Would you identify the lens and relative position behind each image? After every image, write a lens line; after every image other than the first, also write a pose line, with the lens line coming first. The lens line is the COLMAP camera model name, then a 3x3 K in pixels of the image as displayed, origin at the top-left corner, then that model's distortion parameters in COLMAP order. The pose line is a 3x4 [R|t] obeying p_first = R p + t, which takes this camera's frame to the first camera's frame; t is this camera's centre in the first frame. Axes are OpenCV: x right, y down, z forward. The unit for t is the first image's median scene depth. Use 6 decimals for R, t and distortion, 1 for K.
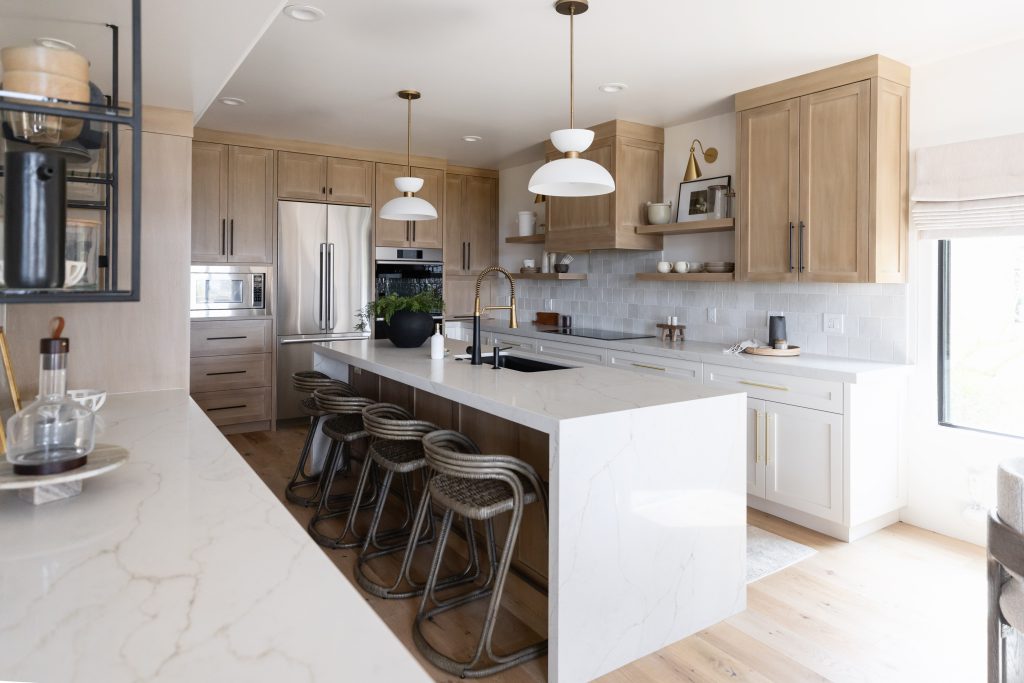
lens RADIAL K [[619.8, 0, 491.9], [0, 619.8, 275.2], [0, 0, 1]] dist [0.006250, 0.000359]
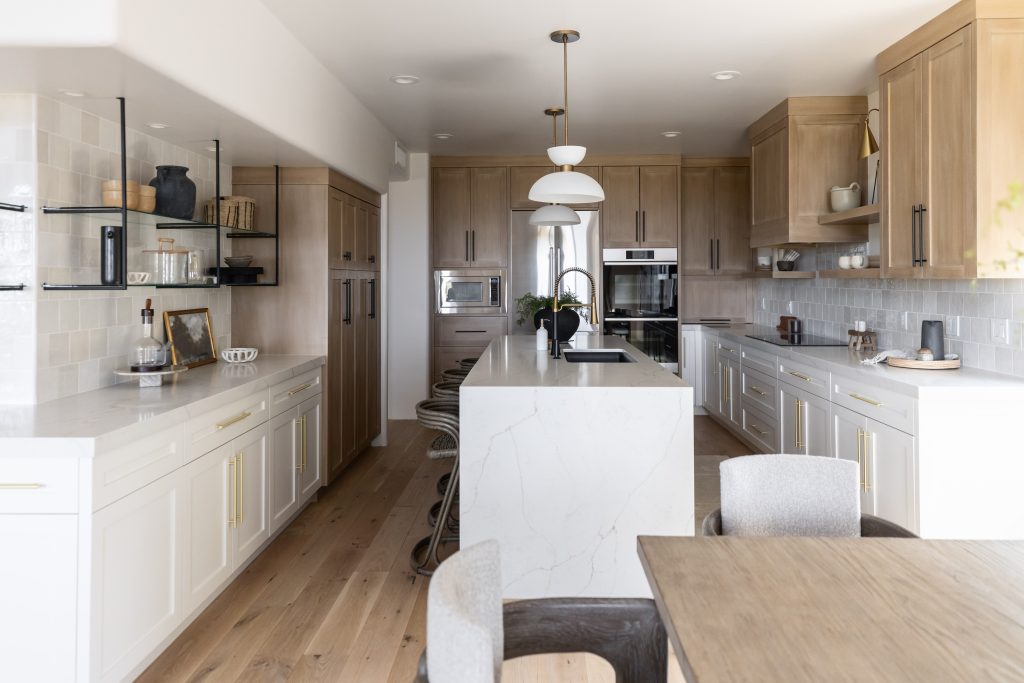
lens RADIAL K [[708.6, 0, 491.5], [0, 708.6, 274.5], [0, 0, 1]] dist [0.008692, -0.000476]
pose [[0.810038, -0.015135, -0.586181, 0.552384], [0.012844, 0.999885, -0.008068, 0.005963], [0.586236, -0.000994, 0.810140, -0.088399]]
